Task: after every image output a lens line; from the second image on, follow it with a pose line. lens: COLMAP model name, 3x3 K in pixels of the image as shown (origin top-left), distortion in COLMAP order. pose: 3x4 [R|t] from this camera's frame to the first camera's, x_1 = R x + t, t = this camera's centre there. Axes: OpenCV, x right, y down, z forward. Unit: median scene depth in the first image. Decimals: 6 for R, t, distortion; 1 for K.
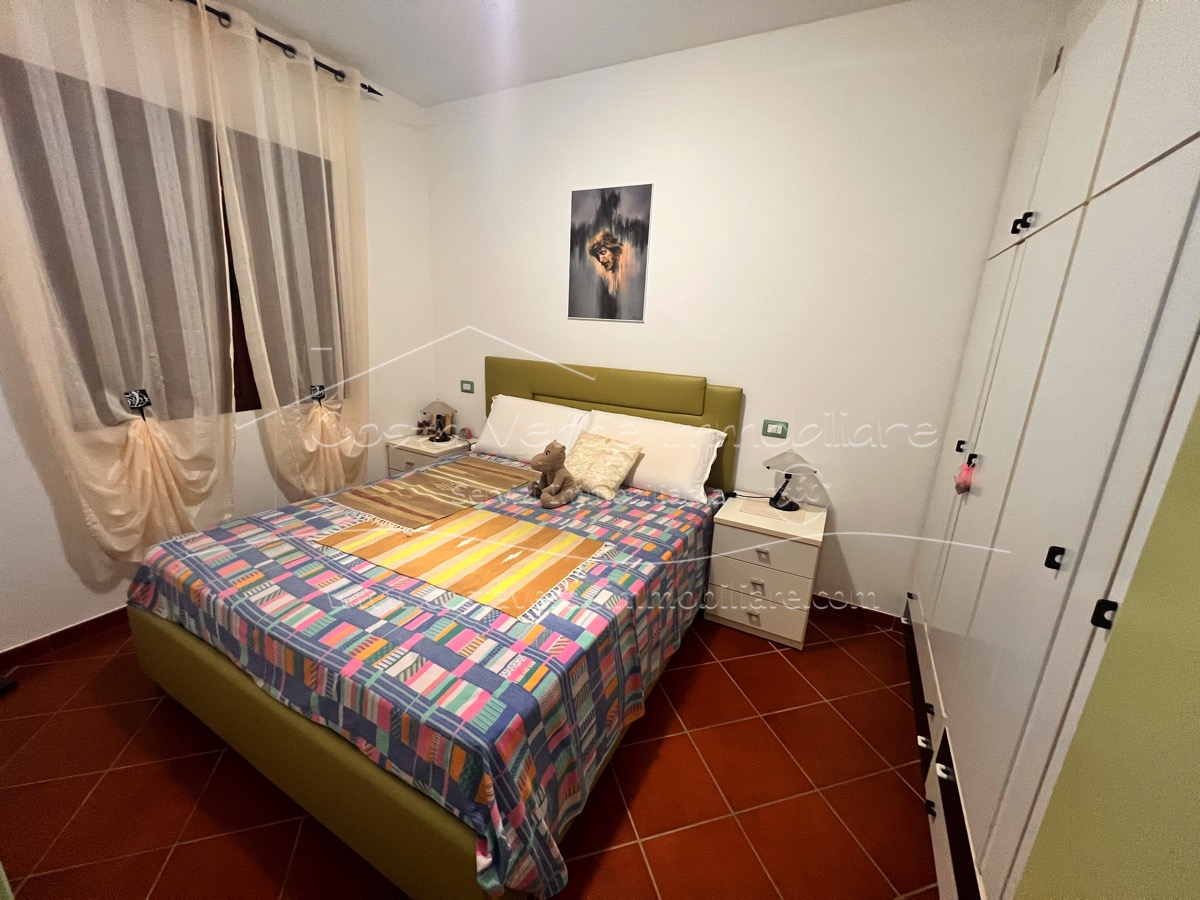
lens RADIAL K [[478.4, 0, 599.4], [0, 478.4, 450.1], [0, 0, 1]] dist [-0.002329, 0.000705]
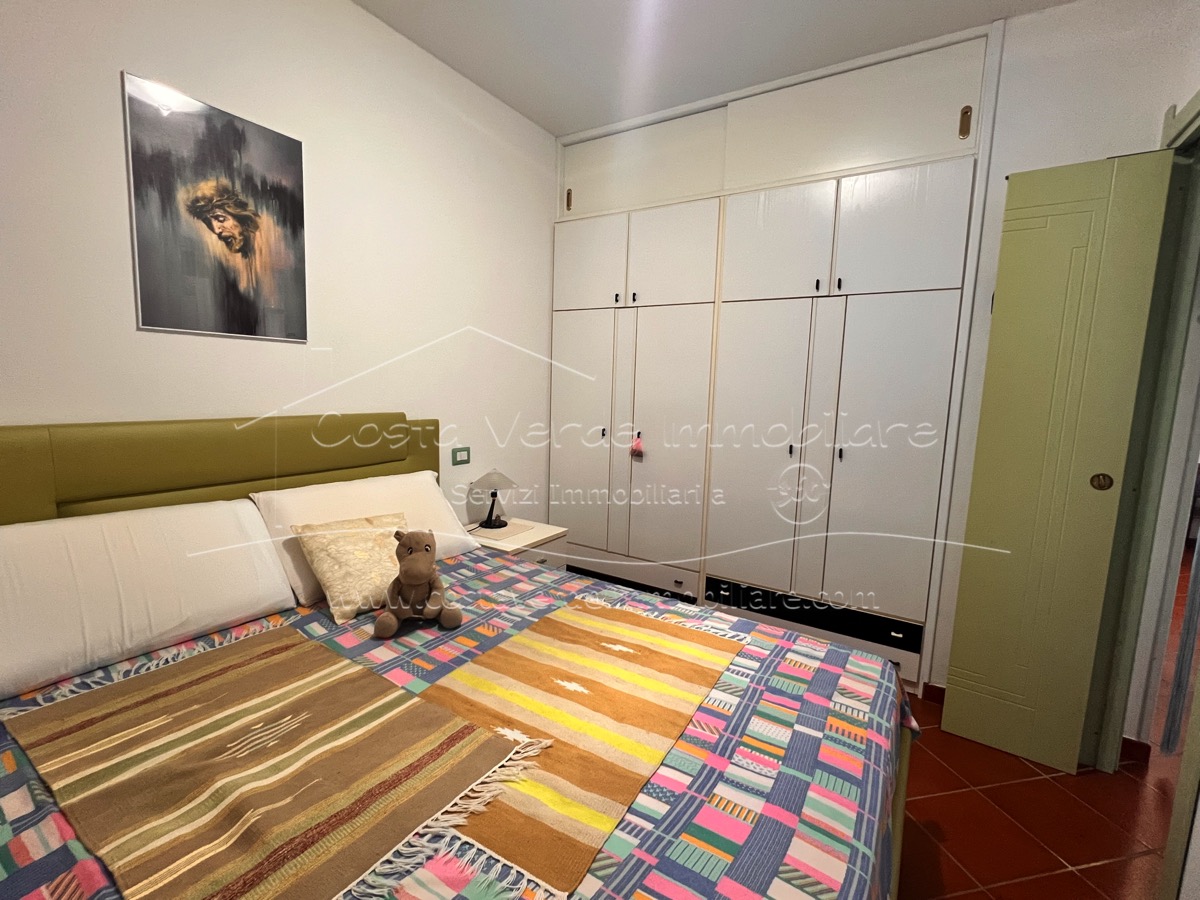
lens RADIAL K [[534.3, 0, 600.2], [0, 534.3, 448.0], [0, 0, 1]] dist [-0.004260, -0.000086]
pose [[0.074861, -0.166076, 0.983267, -0.736677], [0.232011, 0.961875, 0.144799, -0.164285], [-0.969828, 0.217289, 0.110539, 0.655217]]
